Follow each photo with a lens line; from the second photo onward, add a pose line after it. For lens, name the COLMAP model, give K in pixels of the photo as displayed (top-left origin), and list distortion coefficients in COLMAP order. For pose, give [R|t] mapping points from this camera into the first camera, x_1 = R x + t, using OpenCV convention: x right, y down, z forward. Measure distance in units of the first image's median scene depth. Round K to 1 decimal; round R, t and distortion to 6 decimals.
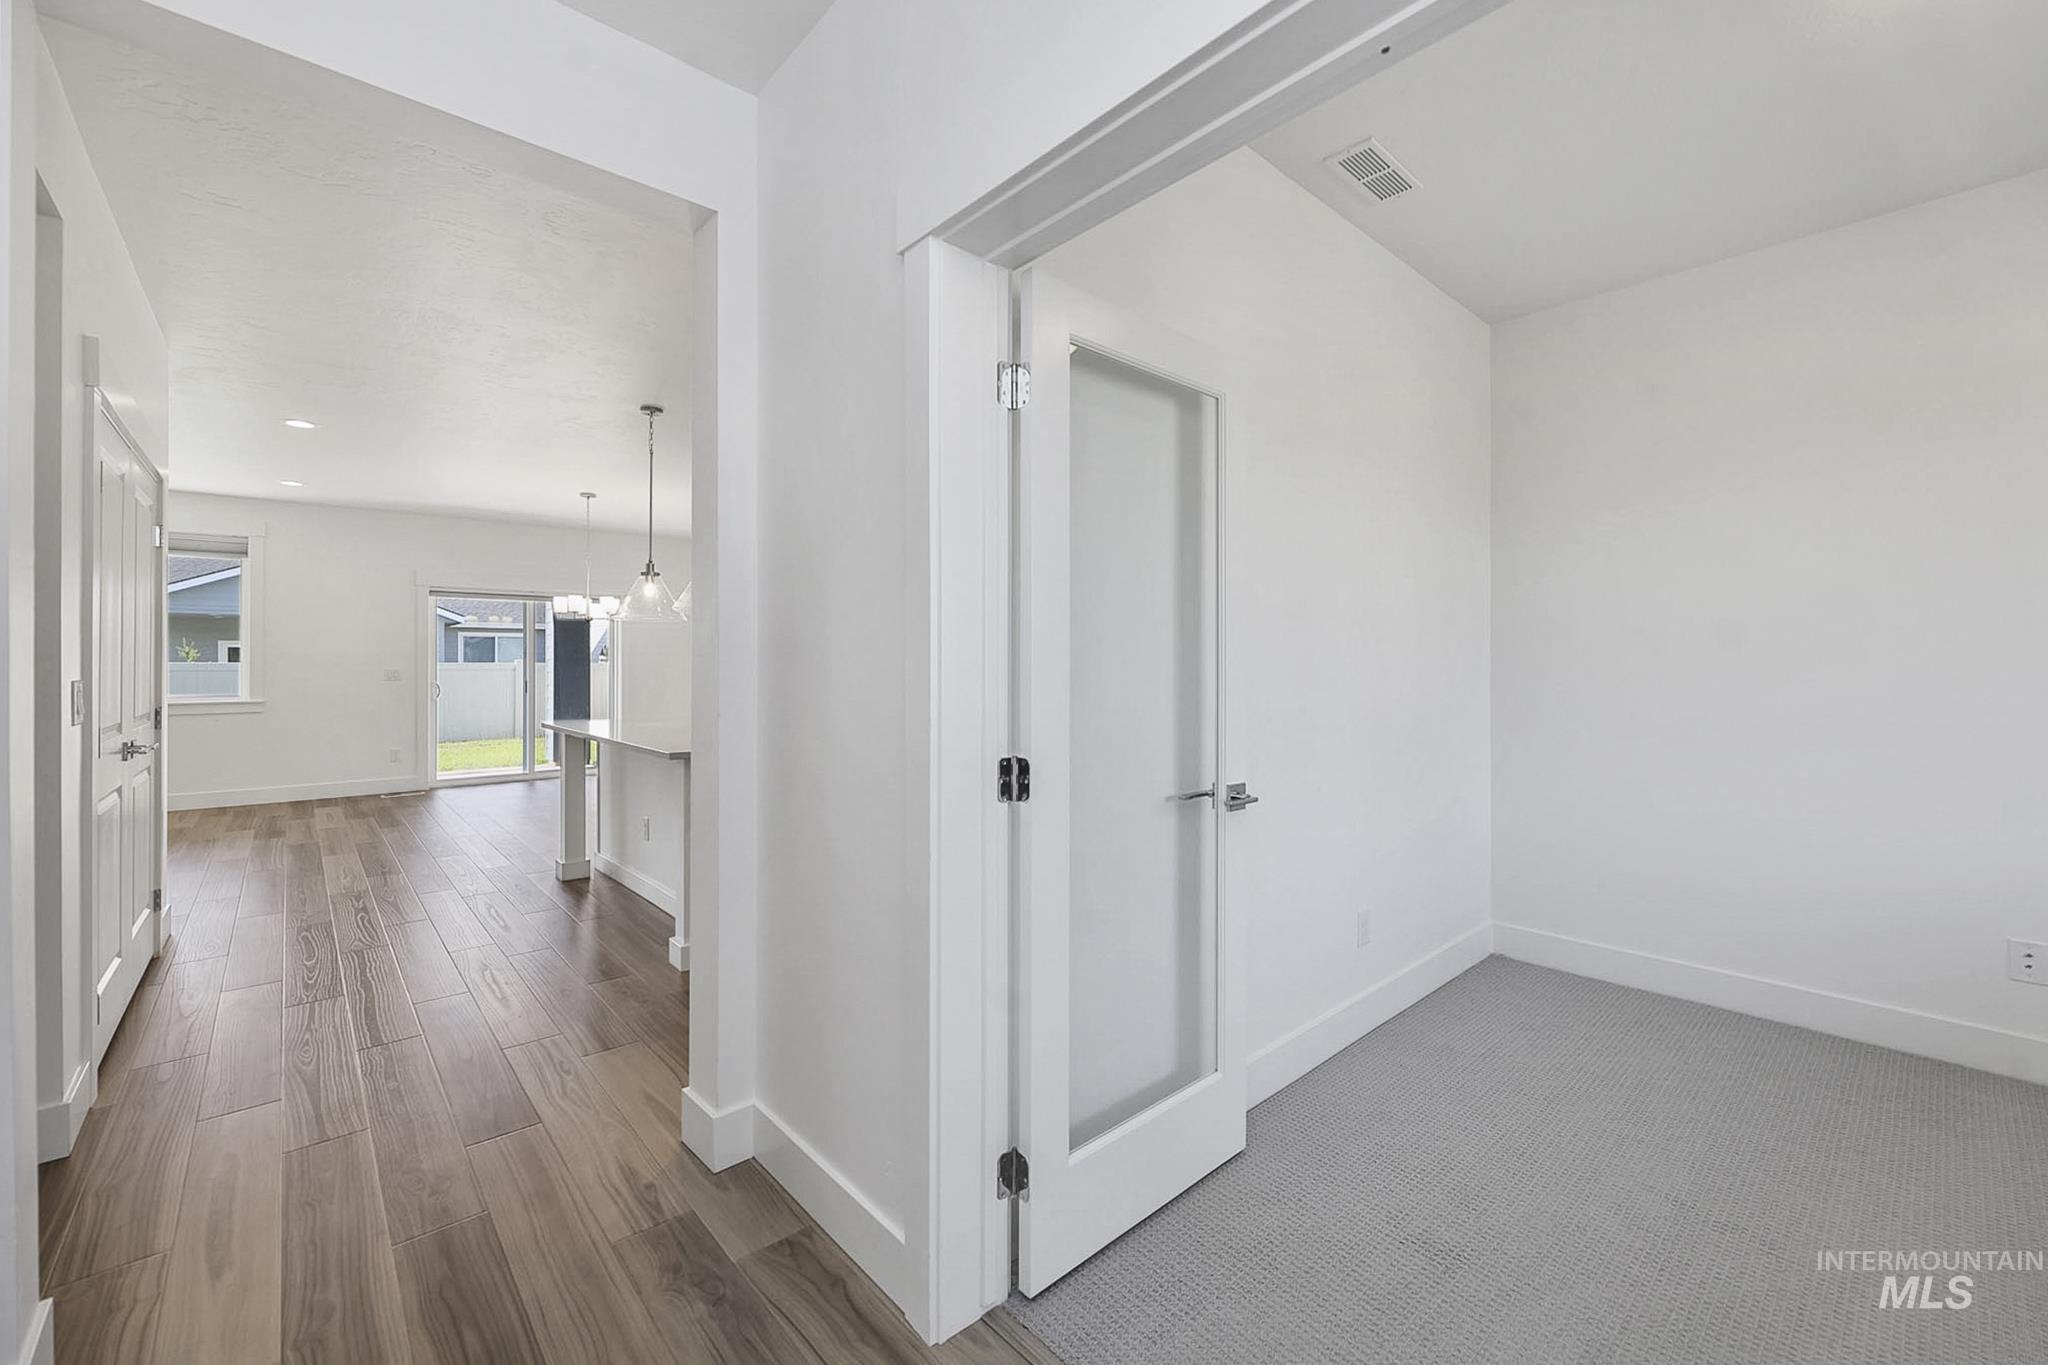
lens RADIAL K [[835.4, 0, 1021.0], [0, 835.4, 667.6], [0, 0, 1]] dist [-0.000752, 0.000587]
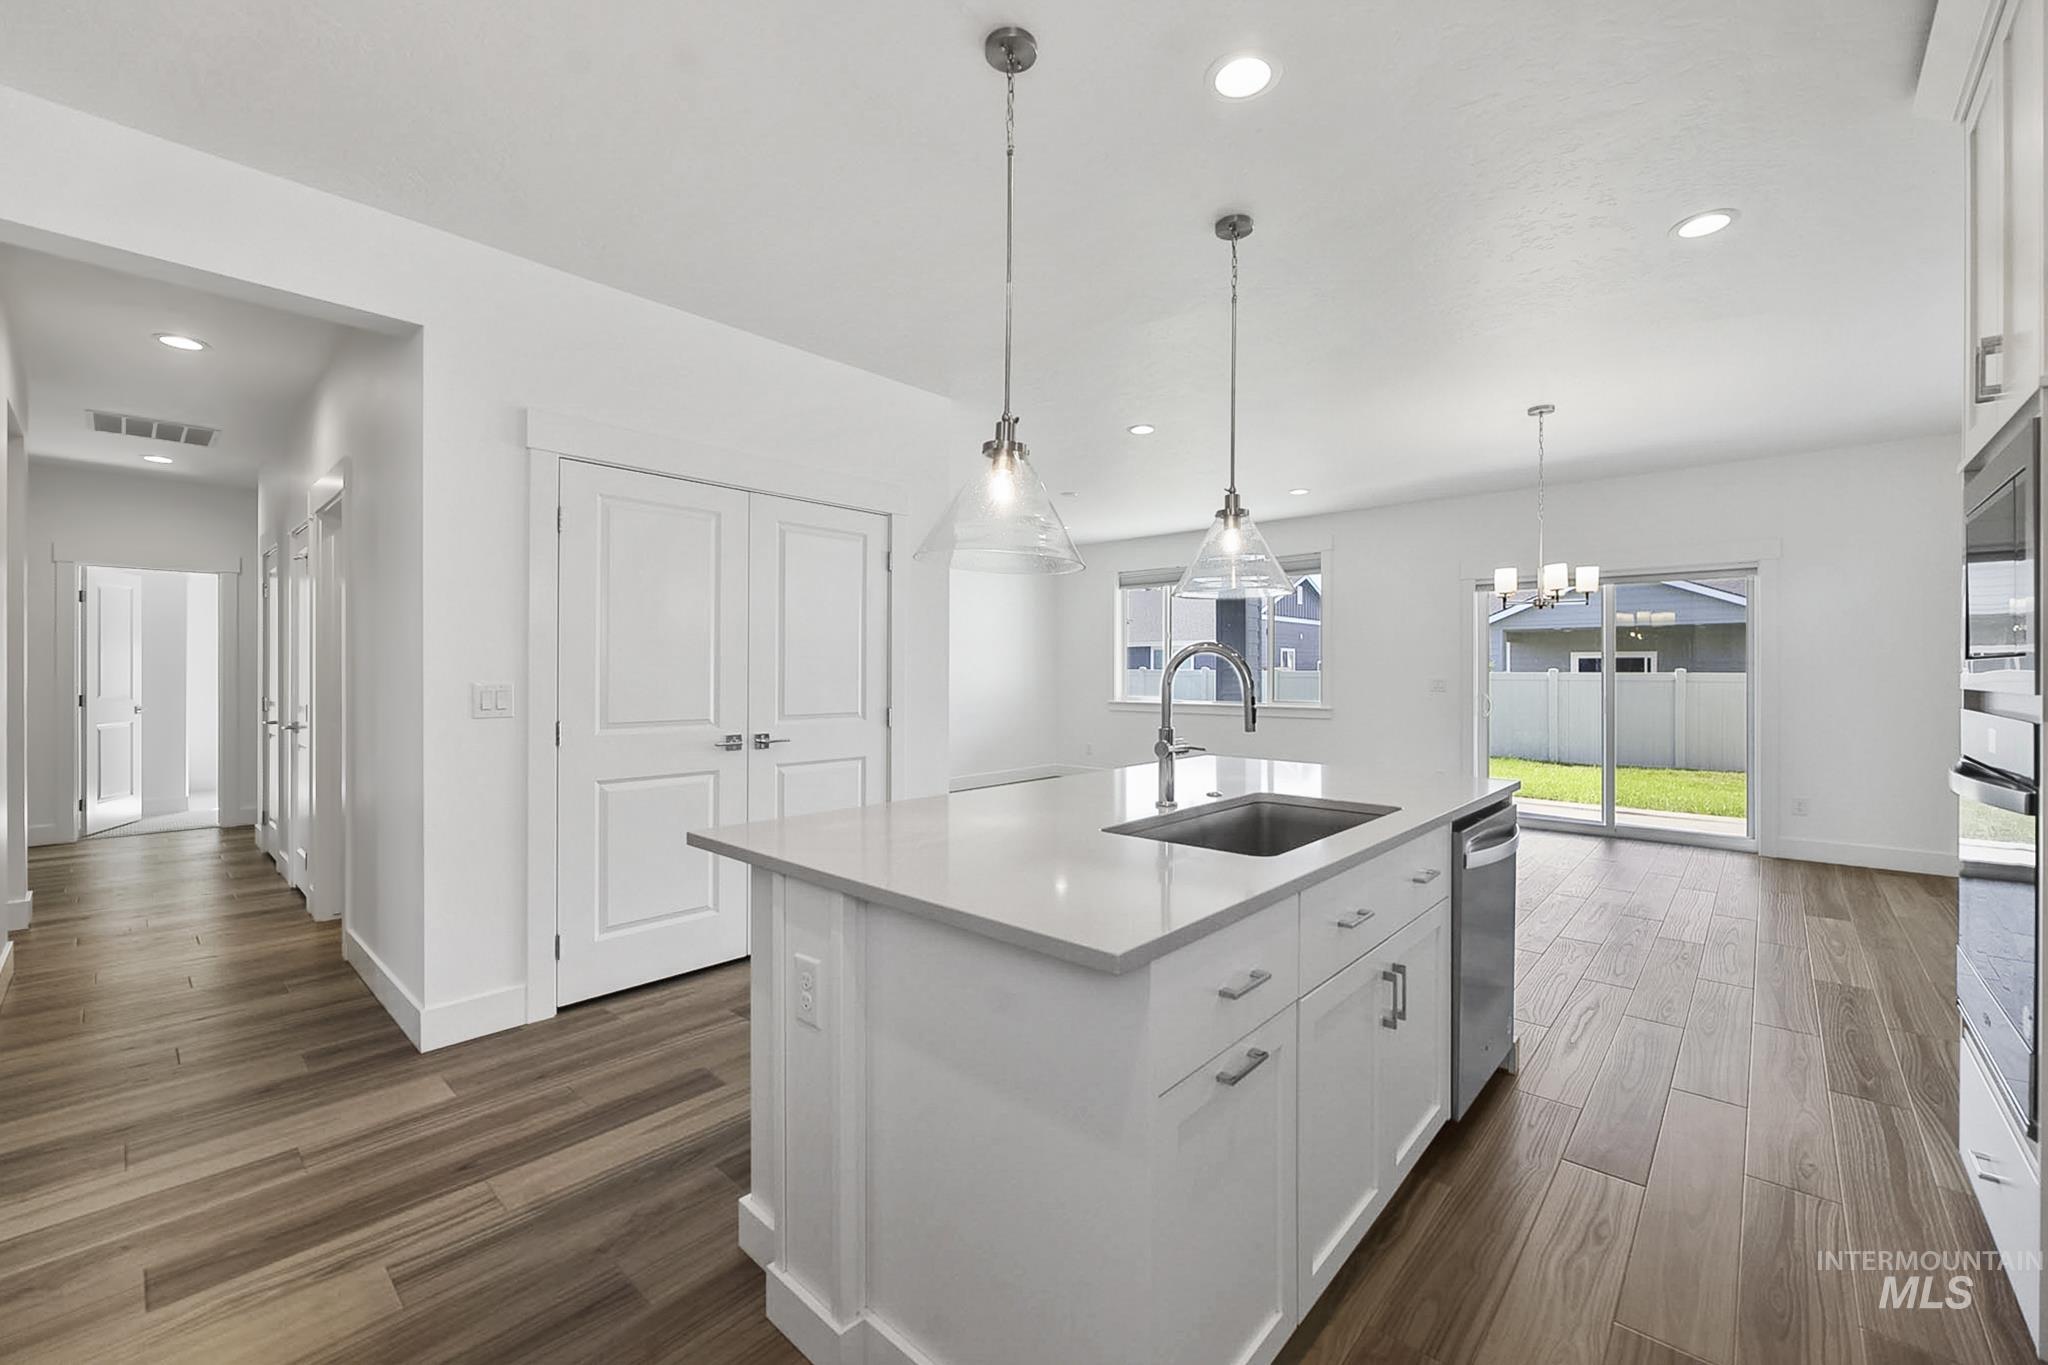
lens RADIAL K [[835.4, 0, 1033.9], [0, 835.4, 669.9], [0, 0, 1]] dist [-0.000752, 0.000587]
pose [[0.116355, -0.004669, -0.993197, 0.063694], [-0.005960, 0.999968, -0.005399, -0.000900], [0.993190, 0.006547, 0.116324, 0.480330]]
